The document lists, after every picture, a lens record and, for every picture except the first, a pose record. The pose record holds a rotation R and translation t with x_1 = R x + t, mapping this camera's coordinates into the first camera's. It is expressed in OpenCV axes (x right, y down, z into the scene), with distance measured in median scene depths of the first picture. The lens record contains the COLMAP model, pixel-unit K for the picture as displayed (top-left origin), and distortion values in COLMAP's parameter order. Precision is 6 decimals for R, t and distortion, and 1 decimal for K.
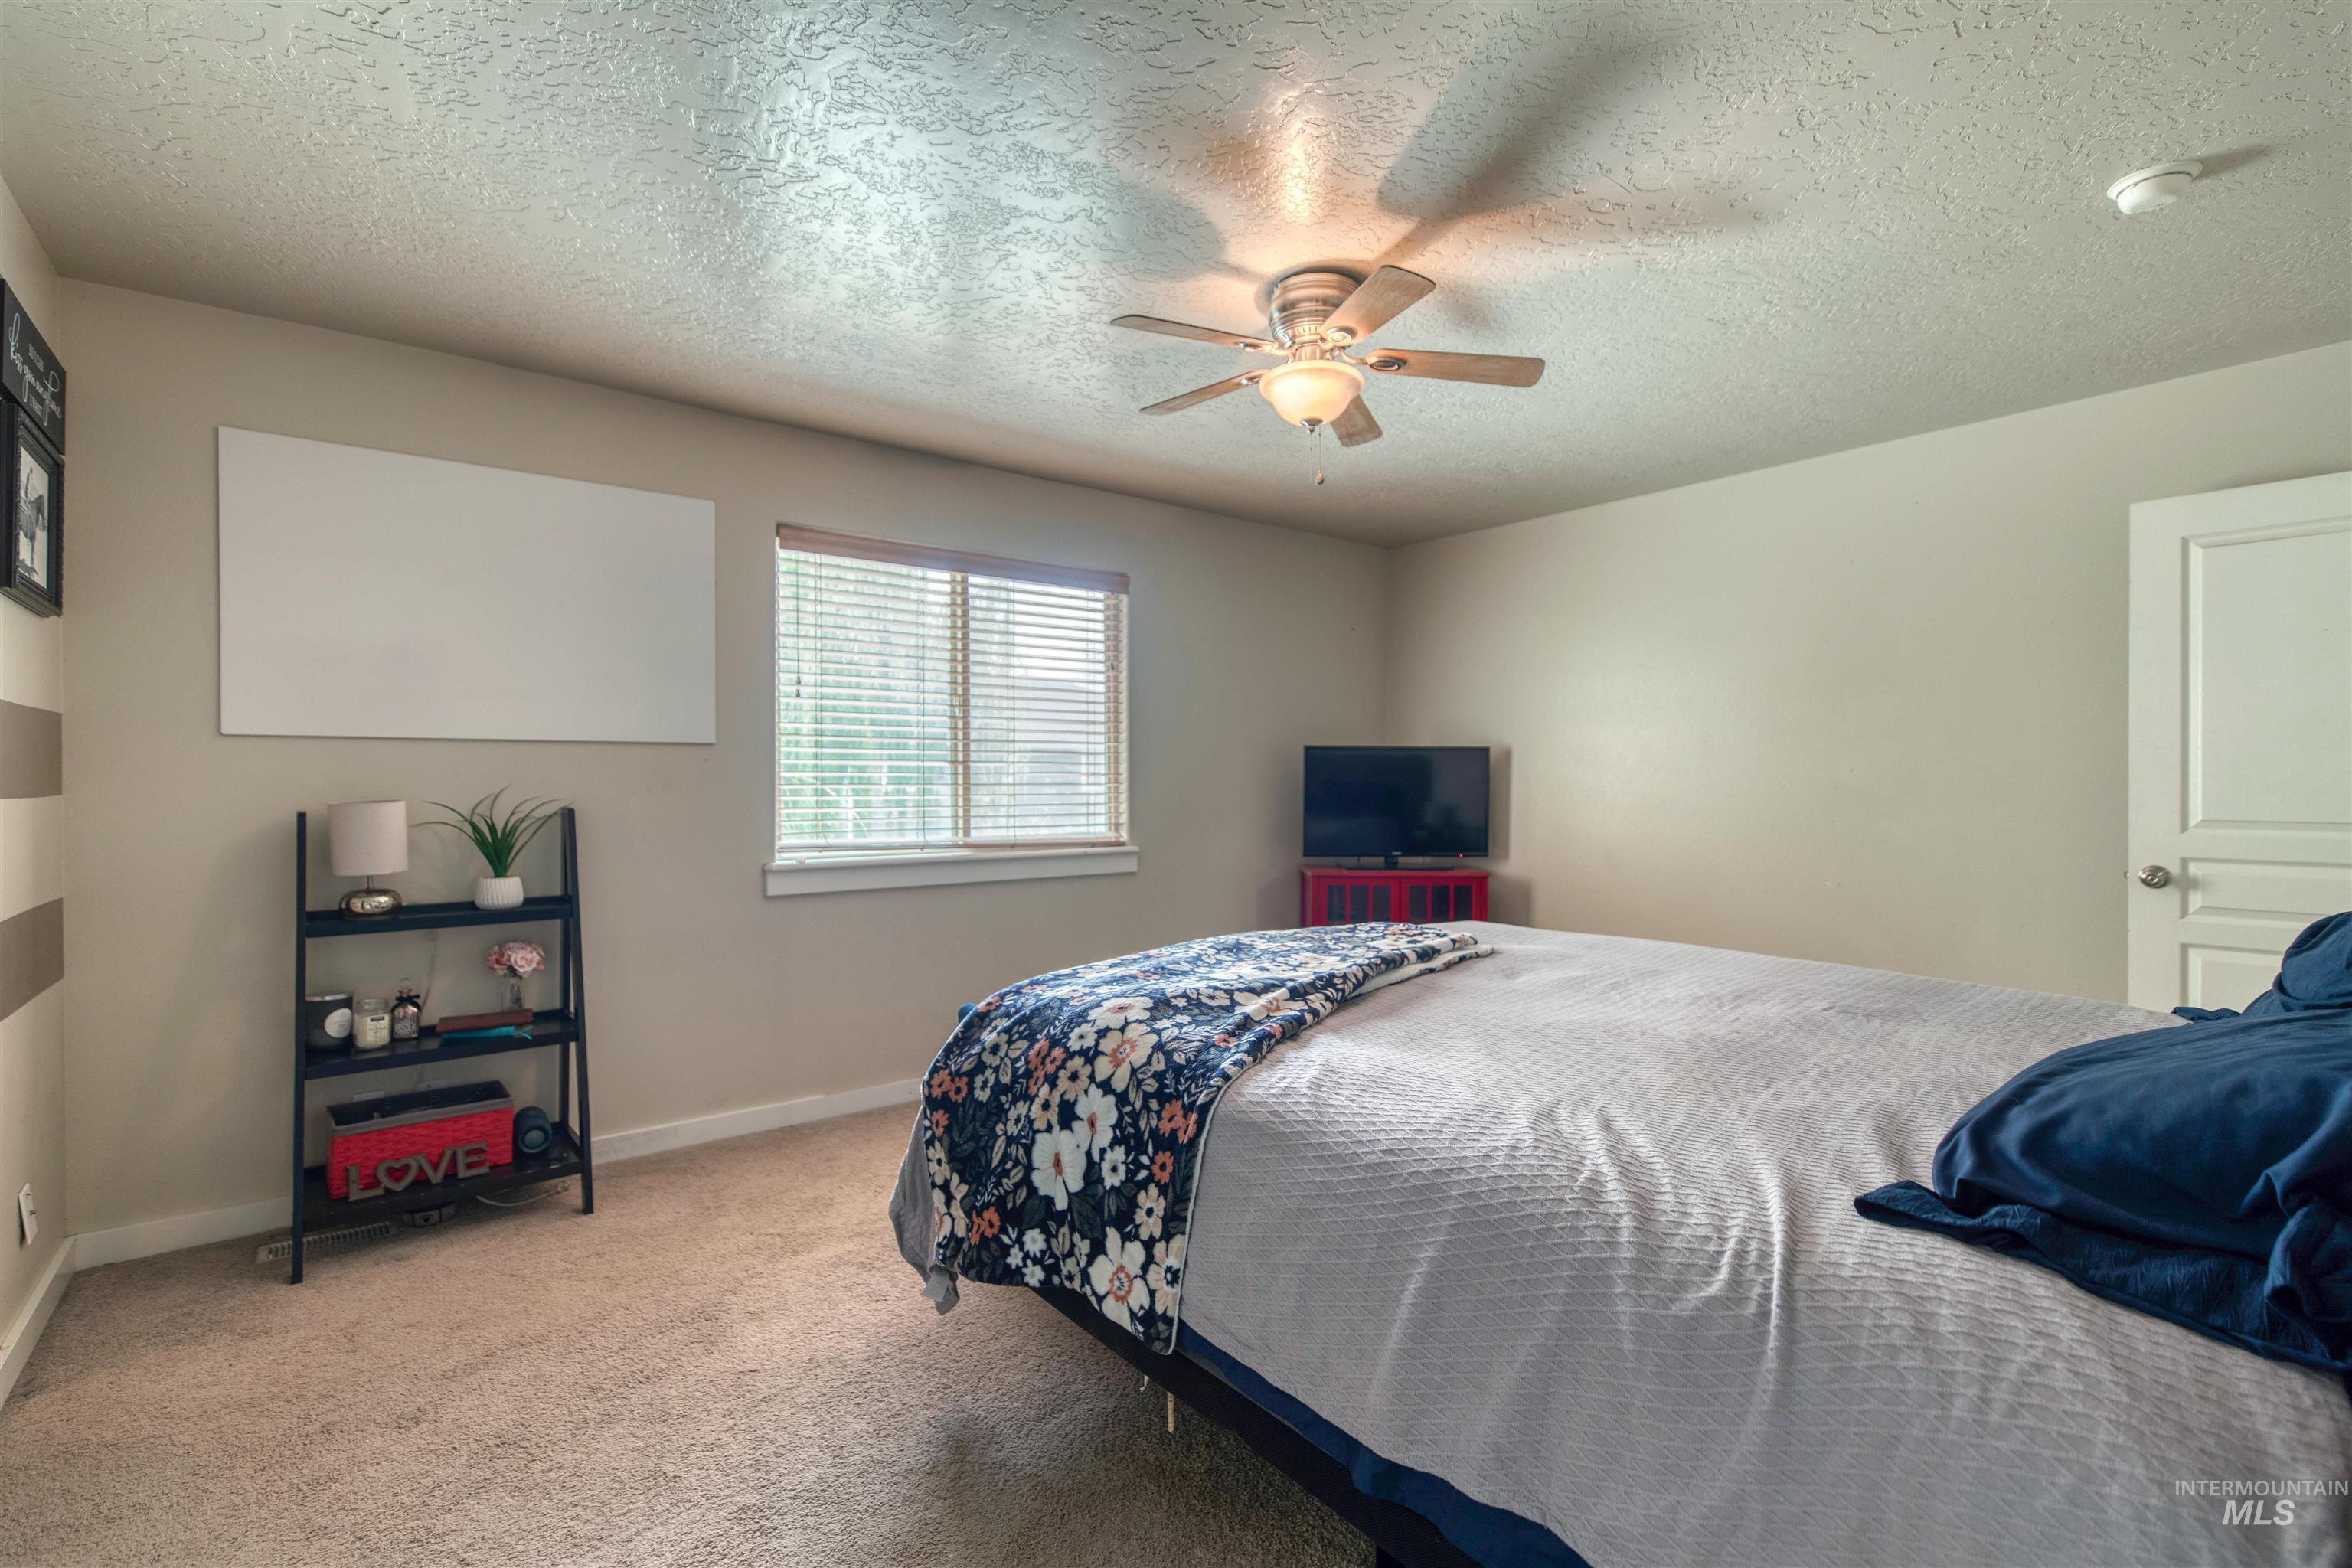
lens RADIAL K [[1048.6, 0, 1180.2], [0, 1048.6, 782.4], [0, 0, 1]] dist [0.004587, -0.000612]
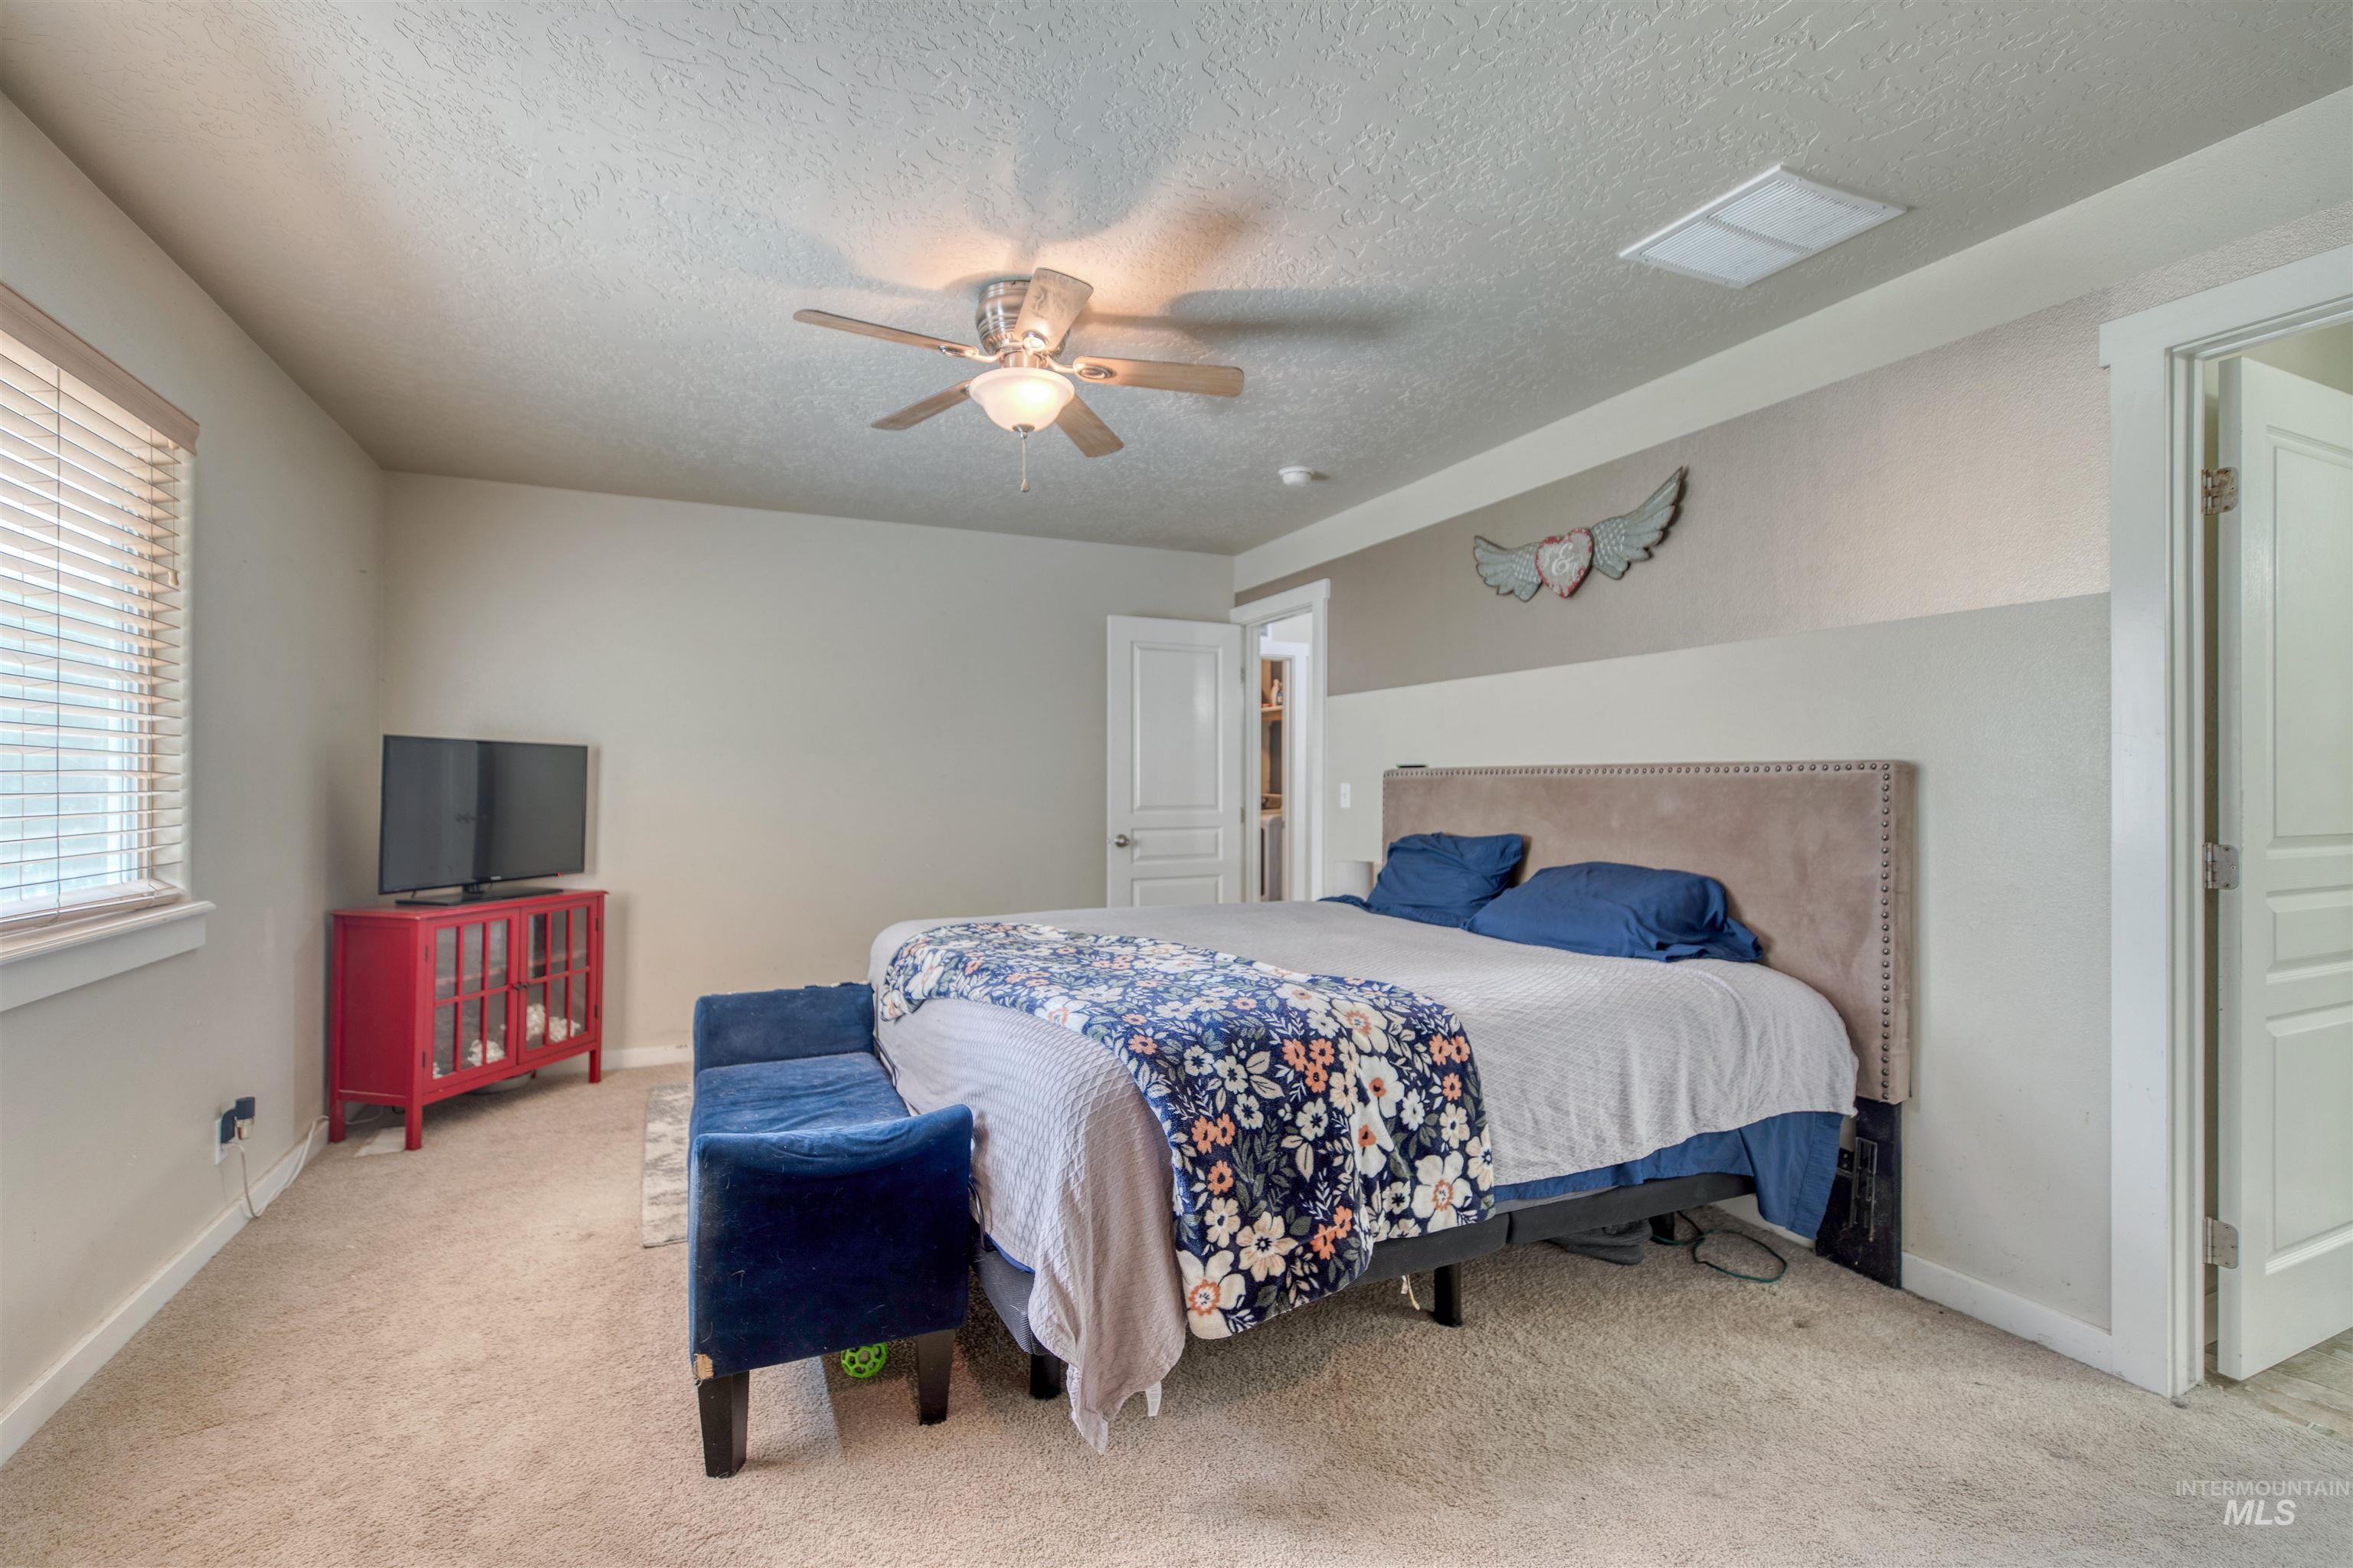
lens RADIAL K [[1058.3, 0, 1182.3], [0, 1058.3, 763.7], [0, 0, 1]] dist [0.004131, -0.000822]
pose [[0.246515, 0.016175, 0.969004, -0.903304], [0.003243, 0.999841, -0.017515, -0.003442], [-0.969134, 0.007460, 0.246423, 0.666570]]
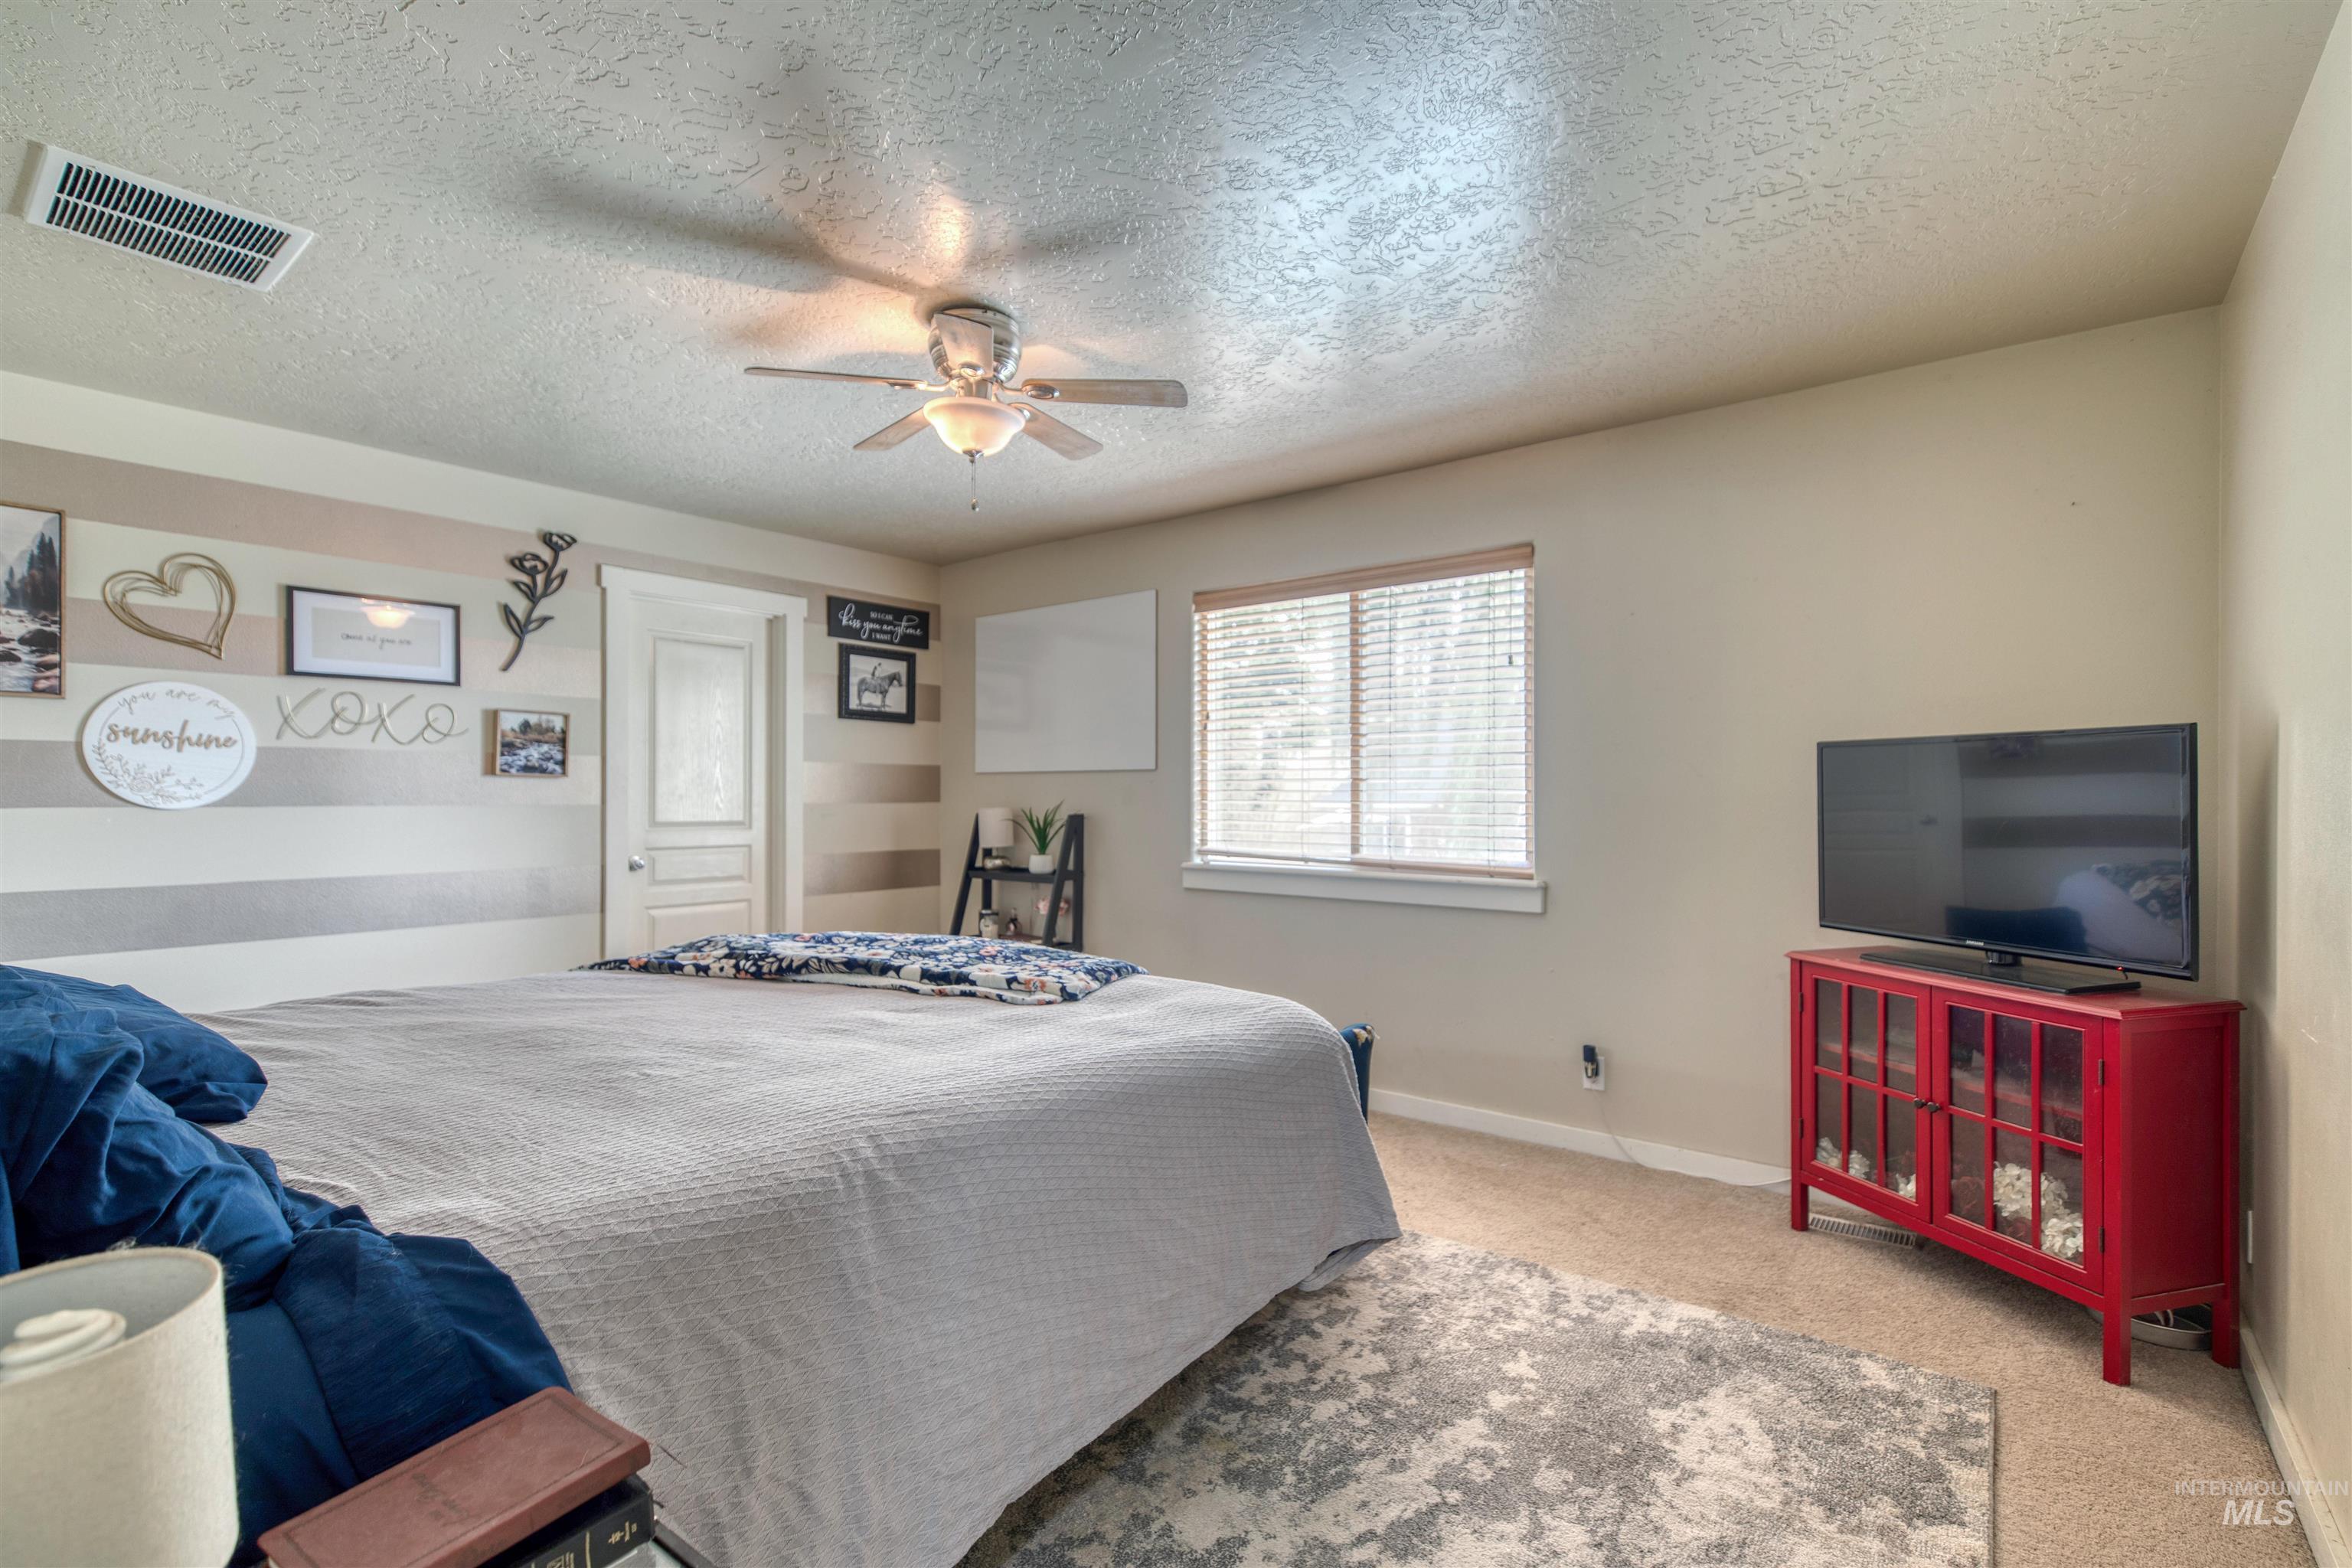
lens RADIAL K [[1061.7, 0, 1176.5], [0, 1061.7, 776.1], [0, 0, 1]] dist [0.002500, -0.000550]
pose [[0.219751, -0.016633, -0.975414, 1.310977], [-0.004005, 0.999831, -0.017952, -0.005856], [0.975548, 0.007851, 0.219648, 1.065112]]
